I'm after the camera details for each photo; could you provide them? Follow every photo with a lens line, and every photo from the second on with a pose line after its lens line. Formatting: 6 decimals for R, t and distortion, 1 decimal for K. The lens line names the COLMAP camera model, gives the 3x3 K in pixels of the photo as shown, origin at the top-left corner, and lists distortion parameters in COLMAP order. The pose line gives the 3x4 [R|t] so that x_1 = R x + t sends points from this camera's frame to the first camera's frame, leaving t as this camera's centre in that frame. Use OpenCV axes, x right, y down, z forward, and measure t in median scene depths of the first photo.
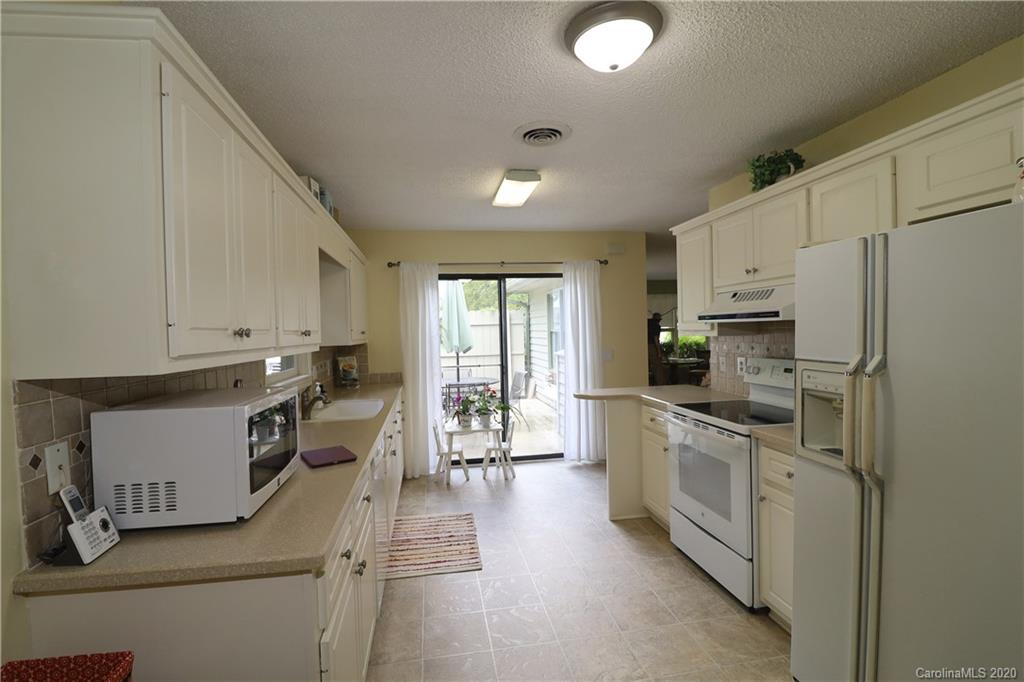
lens RADIAL K [[471.7, 0, 508.9], [0, 471.7, 342.3], [0, 0, 1]] dist [-0.001701, -0.013167]
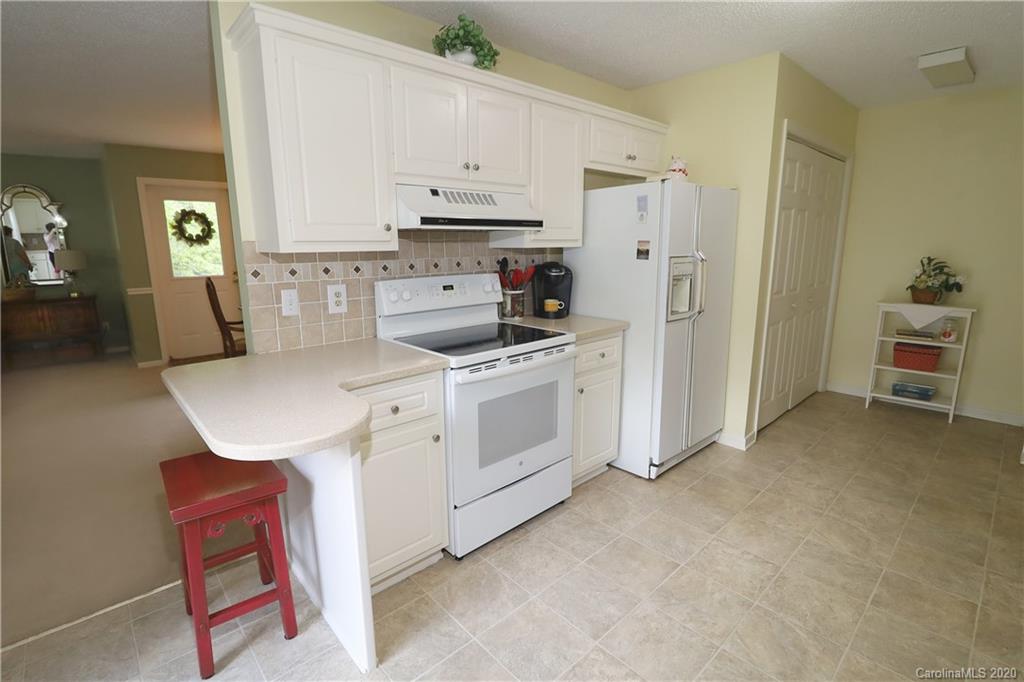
lens RADIAL K [[471.7, 0, 509.2], [0, 471.7, 339.4], [0, 0, 1]] dist [-0.001701, -0.013167]
pose [[-0.532015, -0.135582, 0.835809, -0.253448], [0.047493, 0.980765, 0.189327, -0.009888], [-0.845402, 0.140420, -0.515342, 1.452461]]
